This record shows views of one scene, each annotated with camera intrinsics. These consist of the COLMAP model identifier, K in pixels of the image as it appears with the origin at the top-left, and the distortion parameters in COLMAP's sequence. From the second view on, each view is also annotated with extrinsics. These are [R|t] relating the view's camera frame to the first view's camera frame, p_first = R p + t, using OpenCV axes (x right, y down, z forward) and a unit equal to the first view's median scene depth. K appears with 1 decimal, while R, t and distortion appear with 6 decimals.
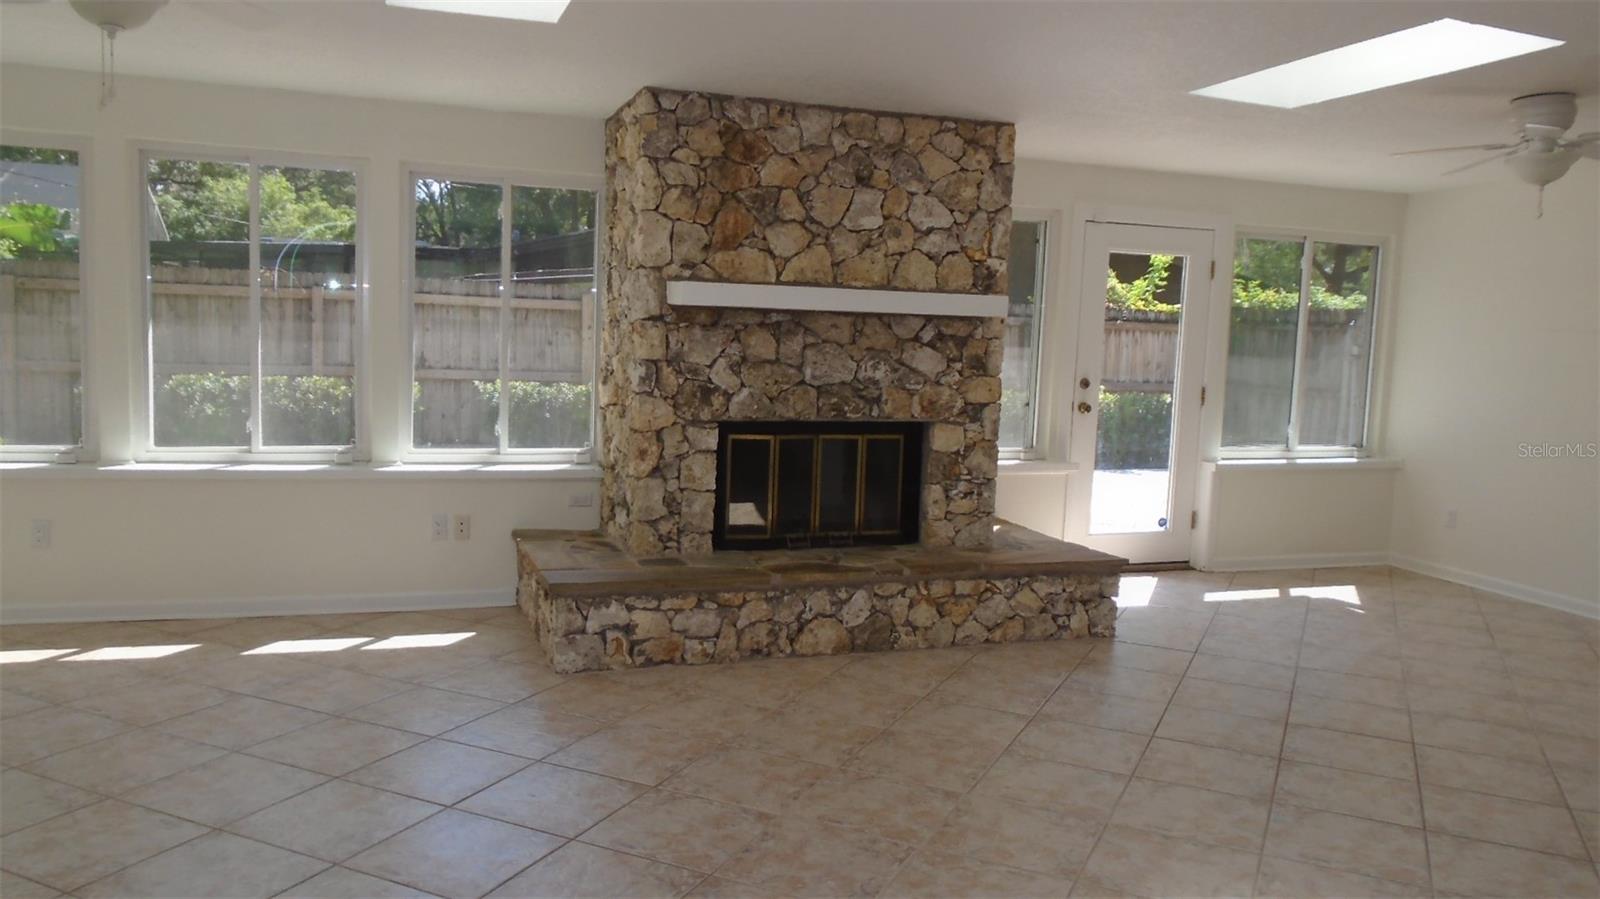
lens RADIAL K [[1247.2, 0, 801.7], [0, 1247.2, 448.9], [0, 0, 1]] dist [-0.005698, -0.010863]
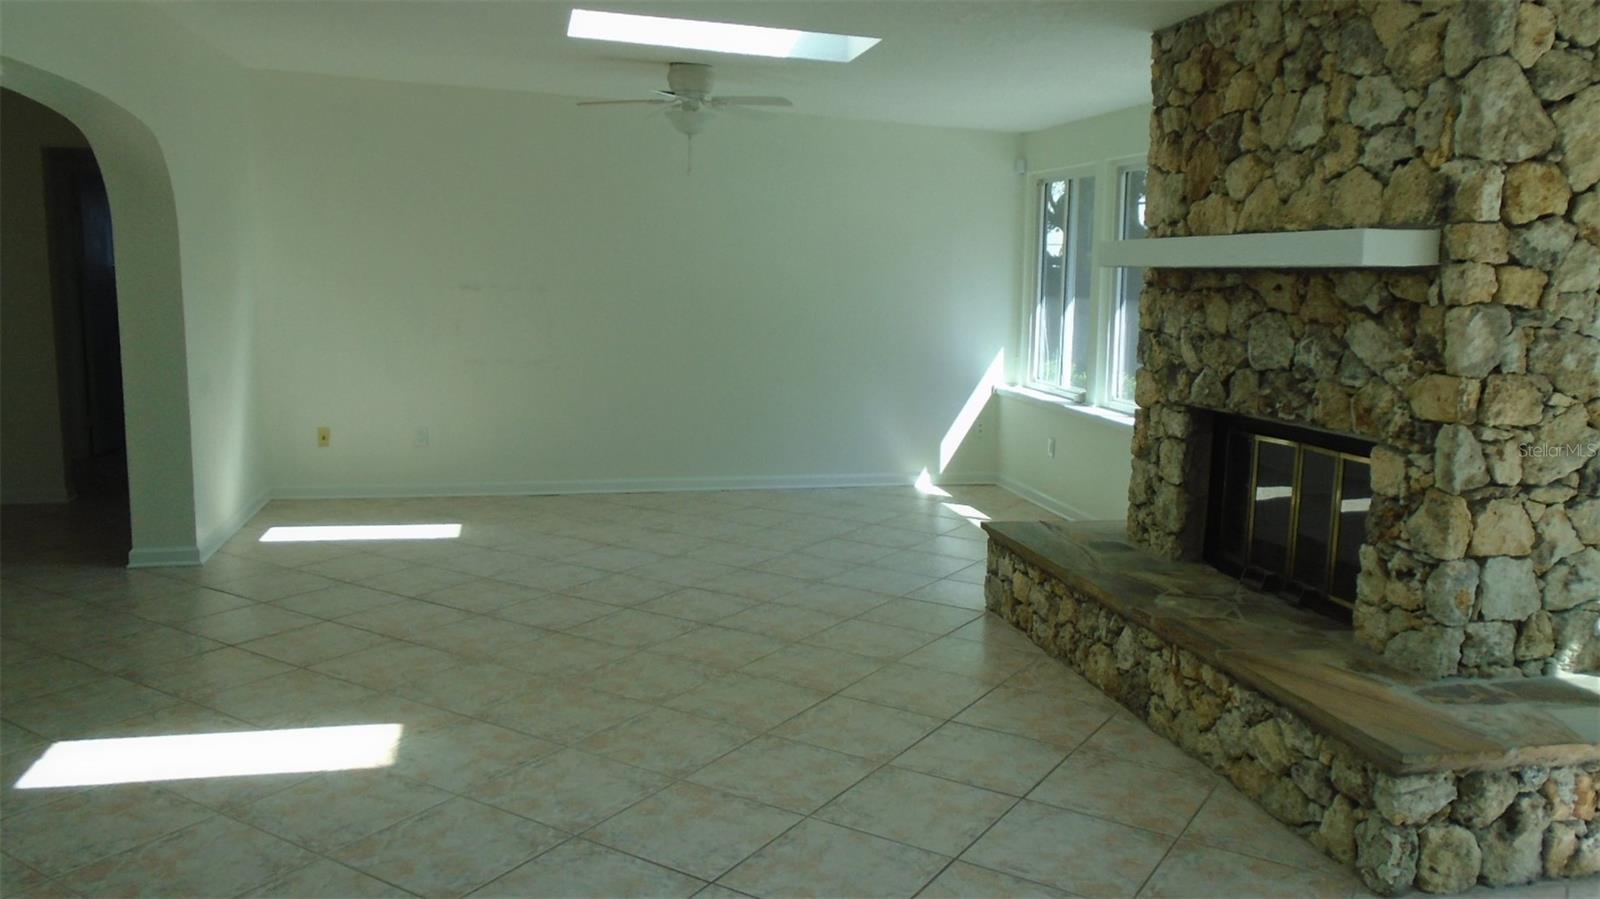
lens RADIAL K [[1247.2, 0, 801.9], [0, 1247.2, 451.0], [0, 0, 1]] dist [-0.005698, -0.010863]
pose [[-0.152423, 0.097644, -0.983480, 0.779788], [-0.127709, 0.984819, 0.117569, -0.055628], [0.980029, 0.143520, -0.137639, 0.839869]]
